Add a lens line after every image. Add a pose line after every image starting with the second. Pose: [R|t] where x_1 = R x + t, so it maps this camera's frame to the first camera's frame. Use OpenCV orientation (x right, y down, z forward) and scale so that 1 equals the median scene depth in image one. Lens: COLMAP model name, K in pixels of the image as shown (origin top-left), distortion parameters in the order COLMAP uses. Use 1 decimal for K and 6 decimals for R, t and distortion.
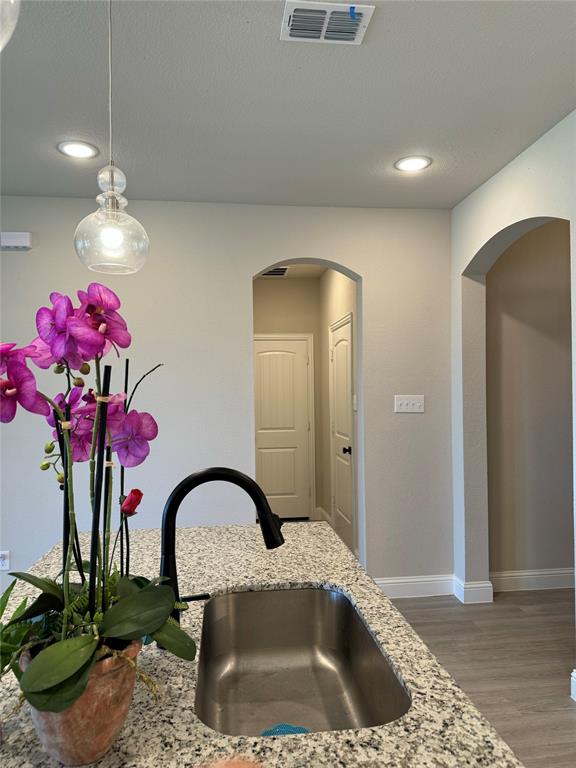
lens RADIAL K [[540.7, 0, 288.2], [0, 540.7, 388.0], [0, 0, 1]] dist [0.063151, -0.072900]
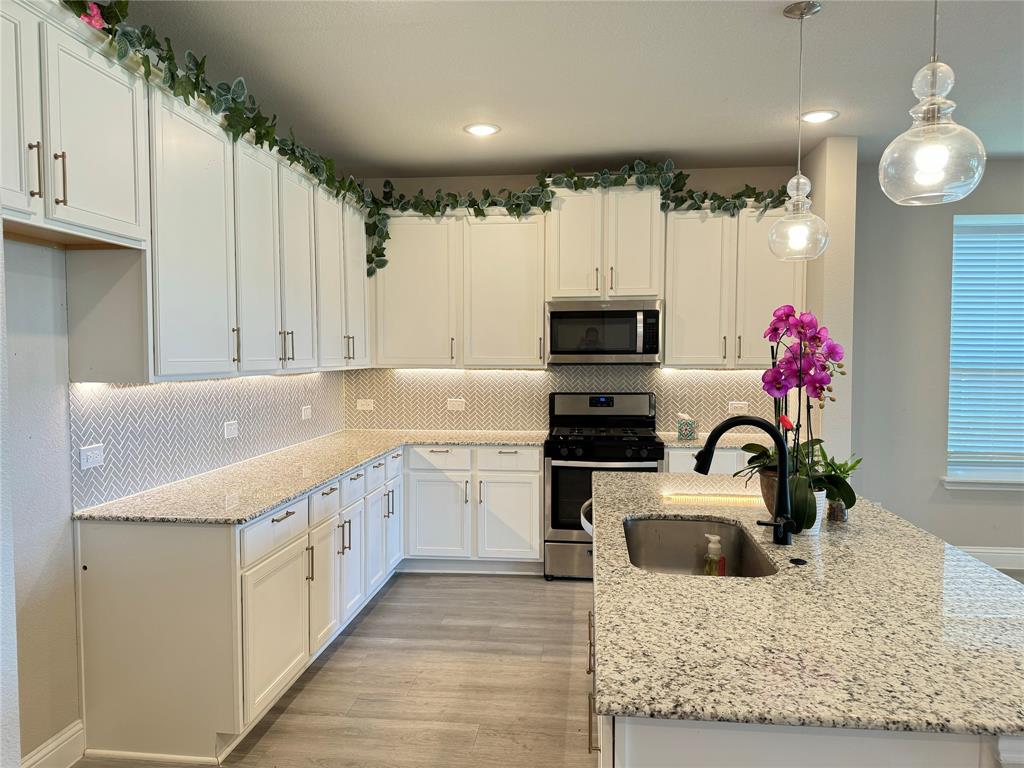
lens RADIAL K [[721.0, 0, 523.2], [0, 721.0, 390.3], [0, 0, 1]] dist [0.063151, -0.072900]
pose [[-0.977445, -0.006343, 0.211095, 0.021781], [0.003128, 0.999004, 0.044500, 0.003363], [-0.211167, 0.044157, -0.976452, 2.036196]]
